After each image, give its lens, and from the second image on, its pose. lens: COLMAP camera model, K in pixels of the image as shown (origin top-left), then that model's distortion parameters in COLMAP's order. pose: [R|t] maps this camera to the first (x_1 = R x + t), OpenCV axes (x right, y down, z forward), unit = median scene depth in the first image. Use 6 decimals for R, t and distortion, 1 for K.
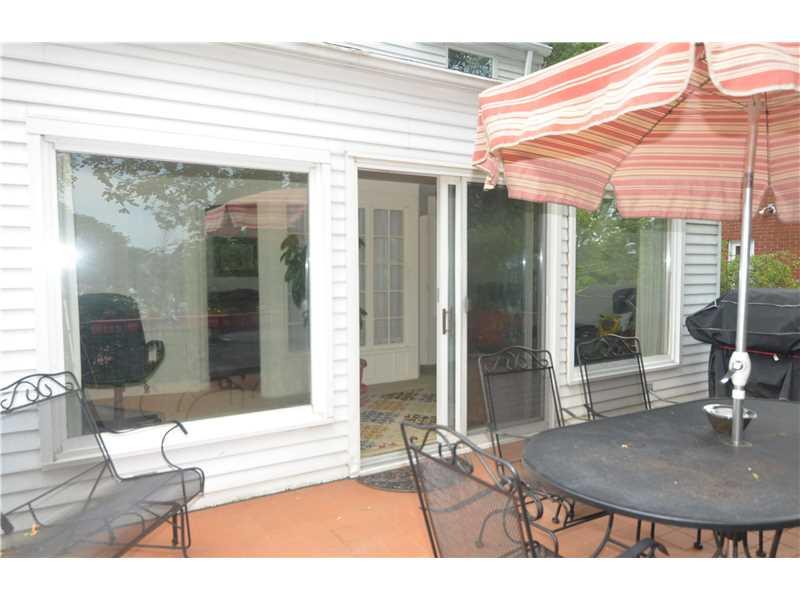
lens RADIAL K [[563.1, 0, 400.1], [0, 563.1, 300.8], [0, 0, 1]] dist [-0.000084, 0.000000]
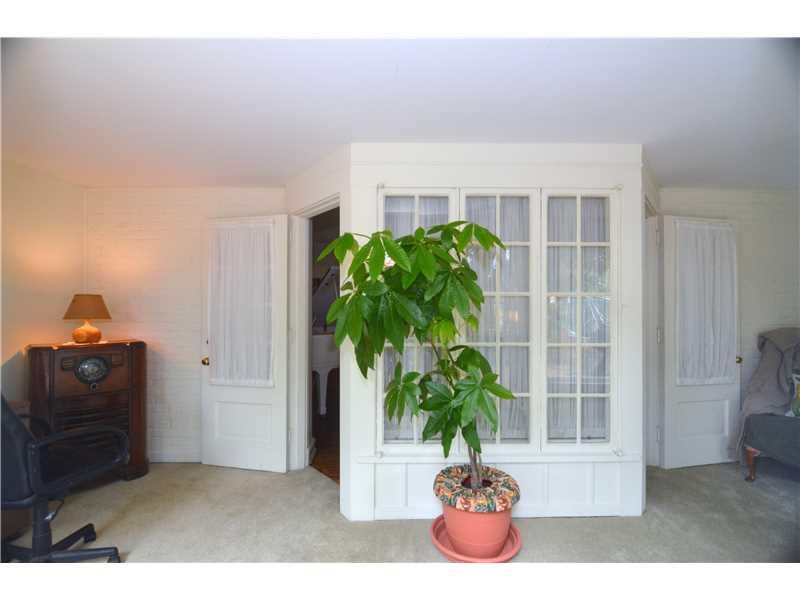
lens RADIAL K [[383.4, 0, 396.9], [0, 383.4, 298.5], [0, 0, 1]] dist [-0.002235, -0.000211]
pose [[0.874591, 0.001356, -0.484859, 0.006089], [-0.034605, 0.997621, -0.059630, -0.034084], [0.483624, 0.068930, 0.872557, 0.589998]]
